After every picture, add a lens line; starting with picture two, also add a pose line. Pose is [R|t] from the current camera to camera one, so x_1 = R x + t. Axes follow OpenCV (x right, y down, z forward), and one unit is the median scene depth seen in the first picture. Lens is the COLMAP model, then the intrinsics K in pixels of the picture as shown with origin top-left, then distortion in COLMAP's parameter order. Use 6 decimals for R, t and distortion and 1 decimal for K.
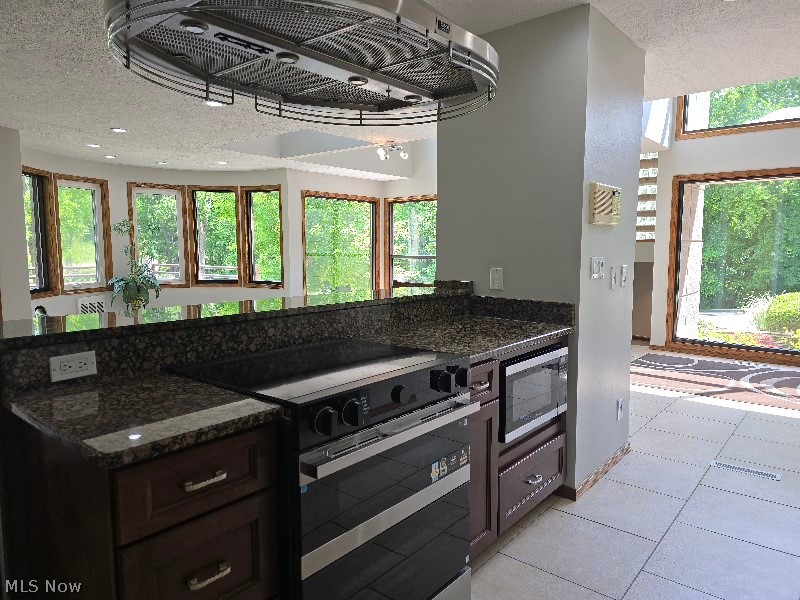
lens RADIAL K [[538.9, 0, 414.4], [0, 538.9, 297.2], [0, 0, 1]] dist [0.030462, -0.004460]
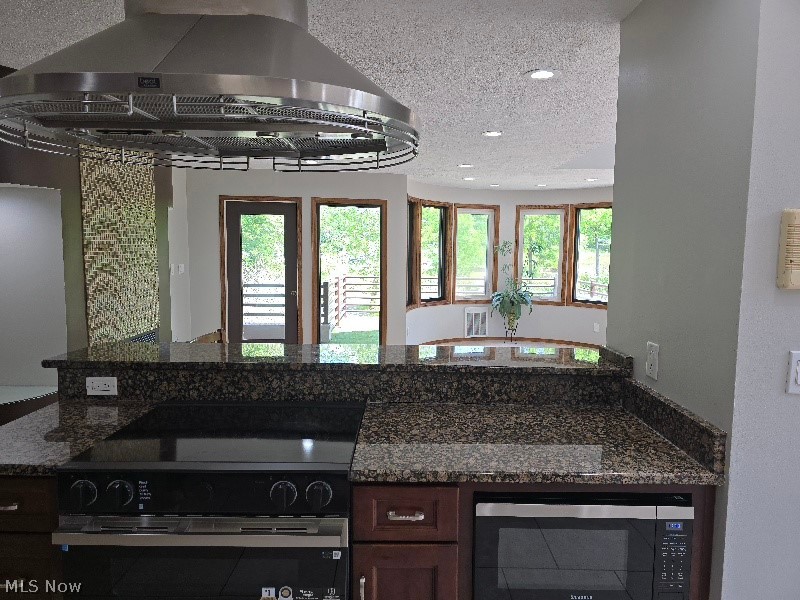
lens RADIAL K [[539.6, 0, 386.6], [0, 539.6, 288.4], [0, 0, 1]] dist [0.071067, -0.087402]
pose [[0.644815, 0.061354, -0.761873, 0.650406], [-0.086155, 0.996255, 0.007312, -0.142743], [0.759468, 0.060924, 0.647686, 0.497260]]
